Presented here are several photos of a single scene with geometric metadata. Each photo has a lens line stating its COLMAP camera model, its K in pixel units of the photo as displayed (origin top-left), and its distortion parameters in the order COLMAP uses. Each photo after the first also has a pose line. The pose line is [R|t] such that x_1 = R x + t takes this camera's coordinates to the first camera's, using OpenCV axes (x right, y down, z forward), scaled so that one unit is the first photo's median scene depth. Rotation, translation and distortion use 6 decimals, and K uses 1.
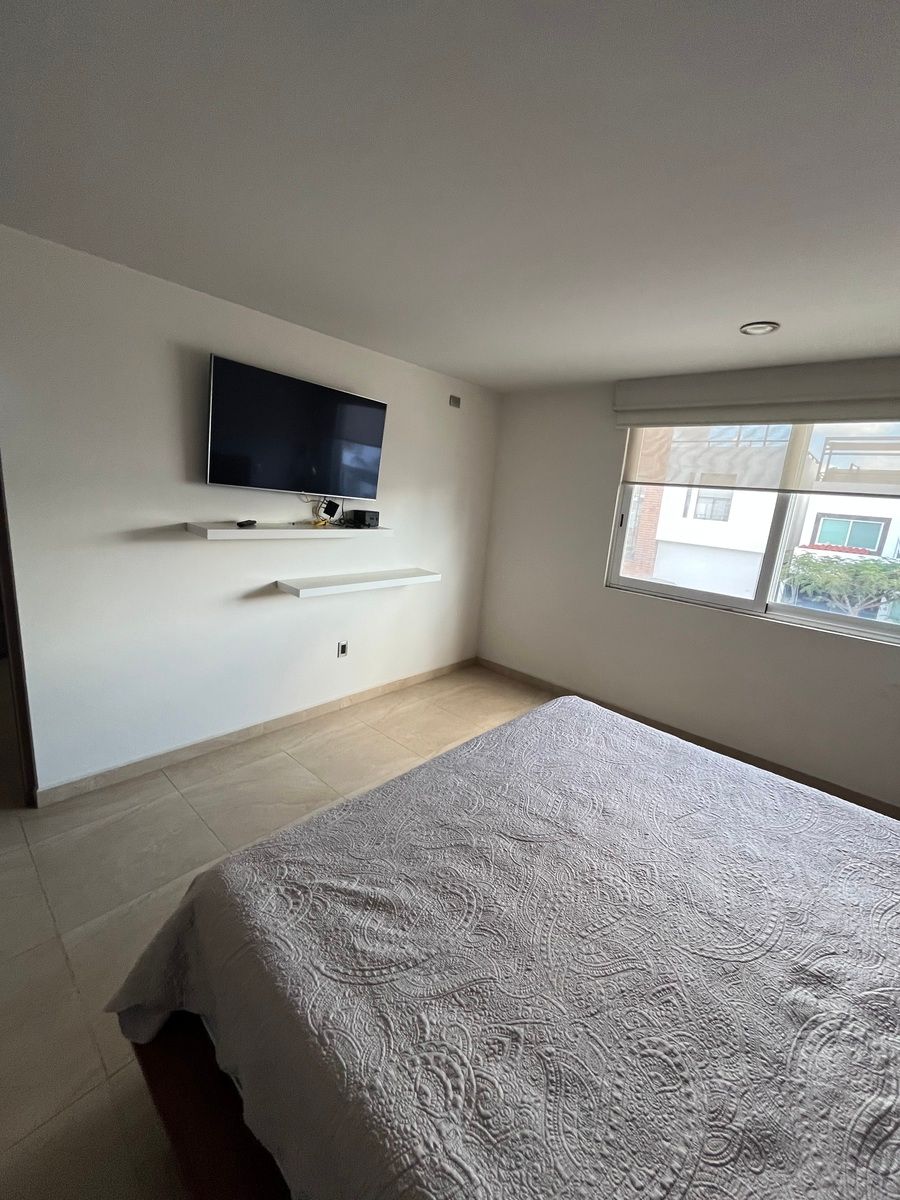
lens RADIAL K [[485.3, 0, 447.3], [0, 485.3, 595.1], [0, 0, 1]] dist [-0.002057, -0.000729]
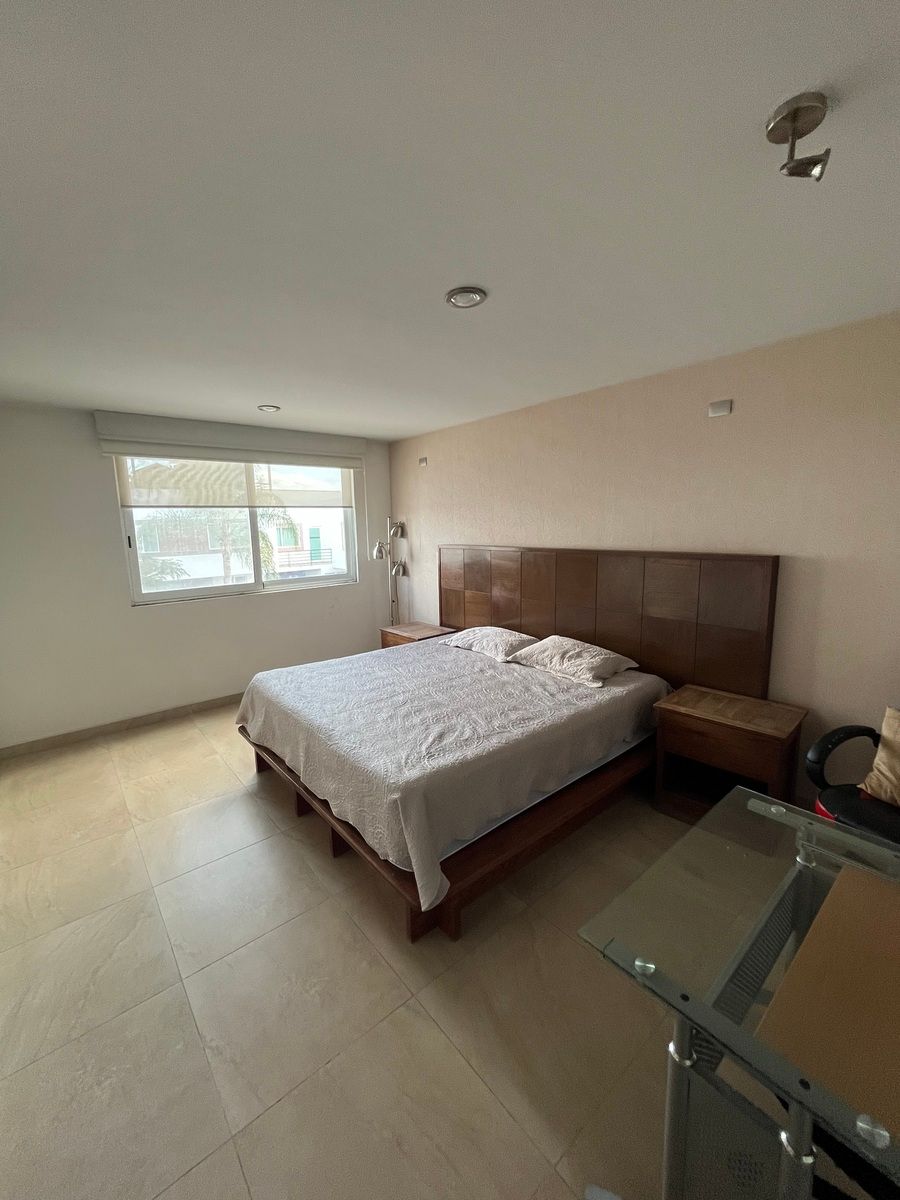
lens RADIAL K [[485.3, 0, 450.0], [0, 485.3, 596.4], [0, 0, 1]] dist [-0.002057, -0.000729]
pose [[0.132519, -0.235439, 0.962812, -0.729900], [0.238418, 0.950431, 0.199596, -0.105577], [-0.962079, 0.203102, 0.182083, 0.193609]]
